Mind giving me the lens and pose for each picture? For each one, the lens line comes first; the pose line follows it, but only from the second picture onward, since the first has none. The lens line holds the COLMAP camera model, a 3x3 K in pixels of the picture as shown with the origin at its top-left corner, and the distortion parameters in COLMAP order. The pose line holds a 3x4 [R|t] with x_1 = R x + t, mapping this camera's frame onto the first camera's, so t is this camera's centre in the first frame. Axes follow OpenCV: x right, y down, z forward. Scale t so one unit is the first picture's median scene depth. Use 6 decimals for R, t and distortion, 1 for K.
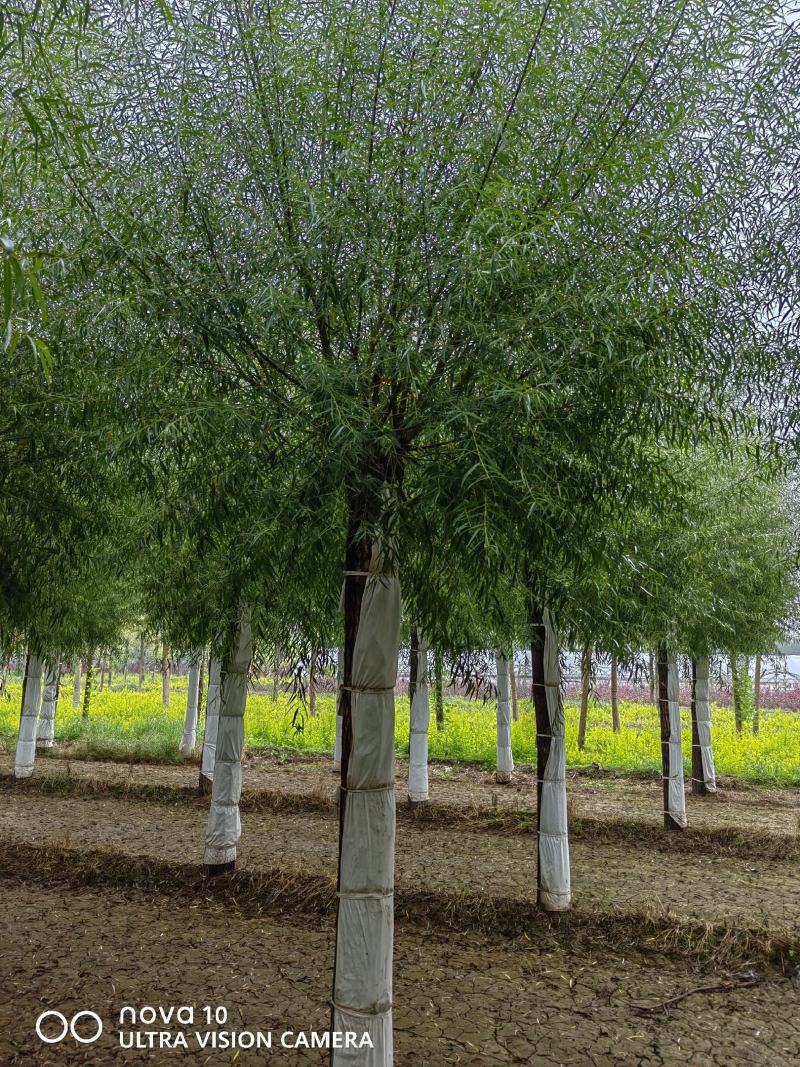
lens RADIAL K [[840.7, 0, 392.7], [0, 840.7, 531.6], [0, 0, 1]] dist [0.048824, -0.053241]
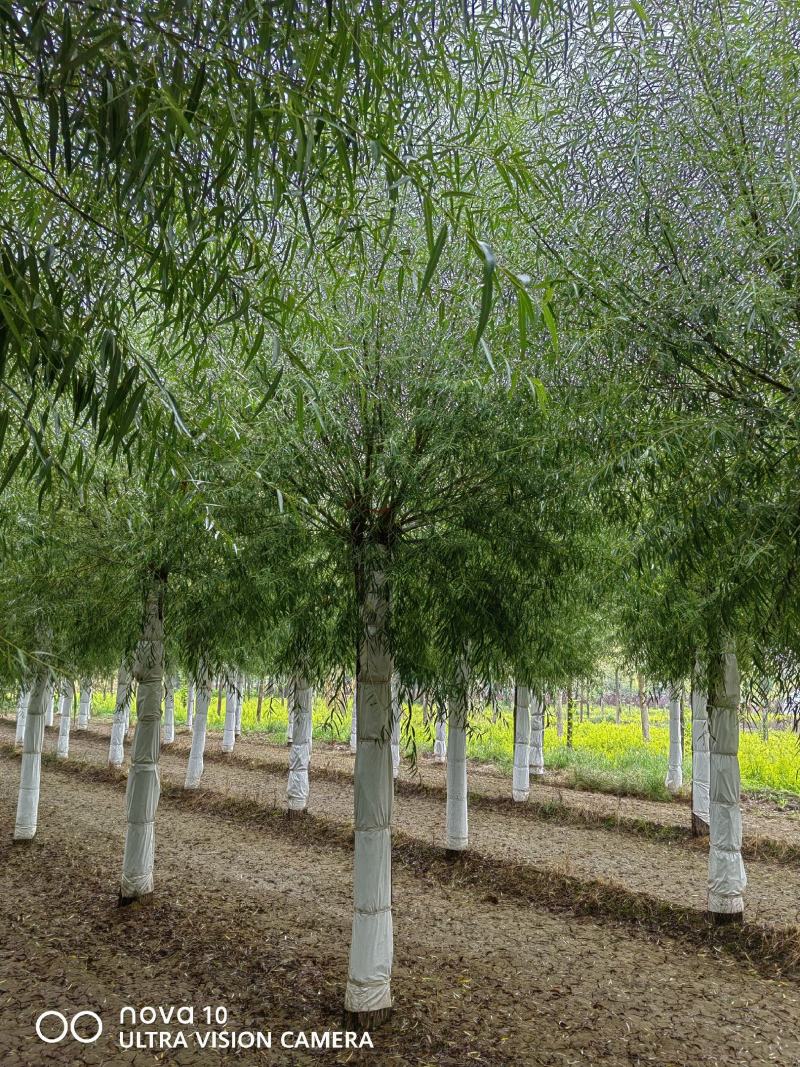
lens RADIAL K [[840.7, 0, 401.7], [0, 840.7, 534.6], [0, 0, 1]] dist [0.048824, -0.053241]
pose [[0.862567, -0.082840, -0.499114, -0.010596], [0.065854, 0.996495, -0.051582, 0.001160], [0.501638, 0.011624, 0.865000, 0.005905]]
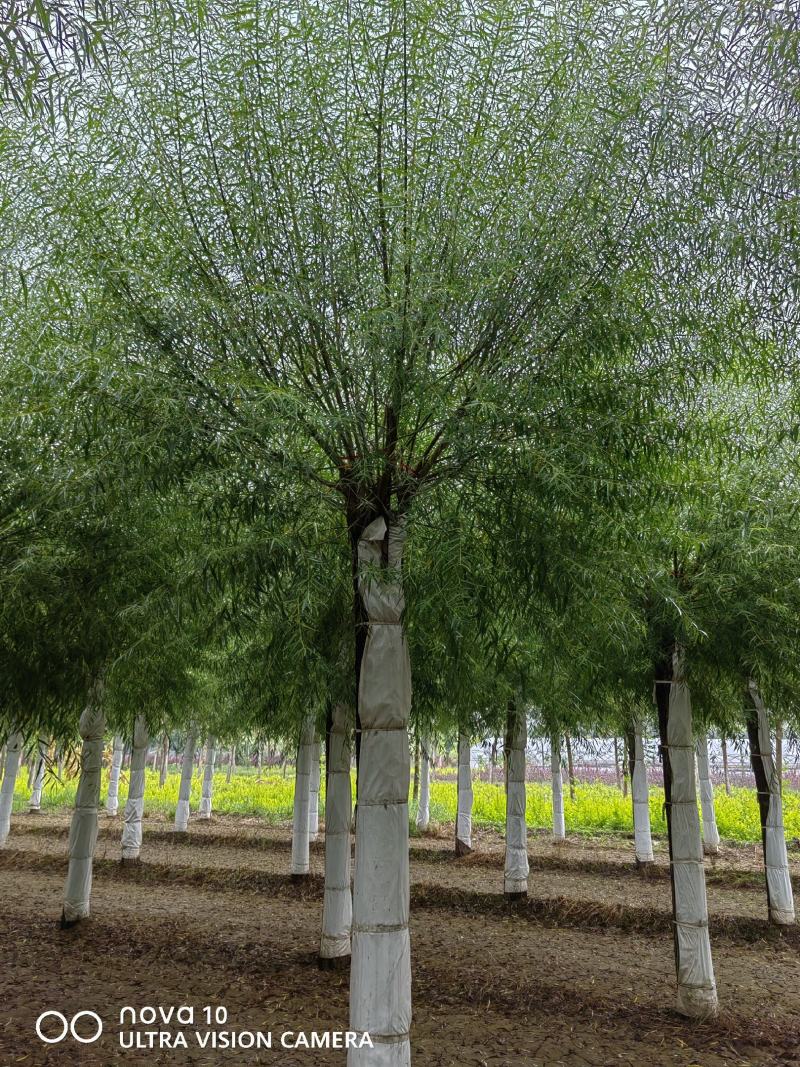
lens RADIAL K [[840.7, 0, 406.7], [0, 840.7, 535.1], [0, 0, 1]] dist [0.048824, -0.053241]
pose [[0.986249, -0.051782, -0.156945, -0.135822], [0.035778, 0.994024, -0.103135, -0.045257], [0.161347, 0.096102, 0.982208, -0.423797]]
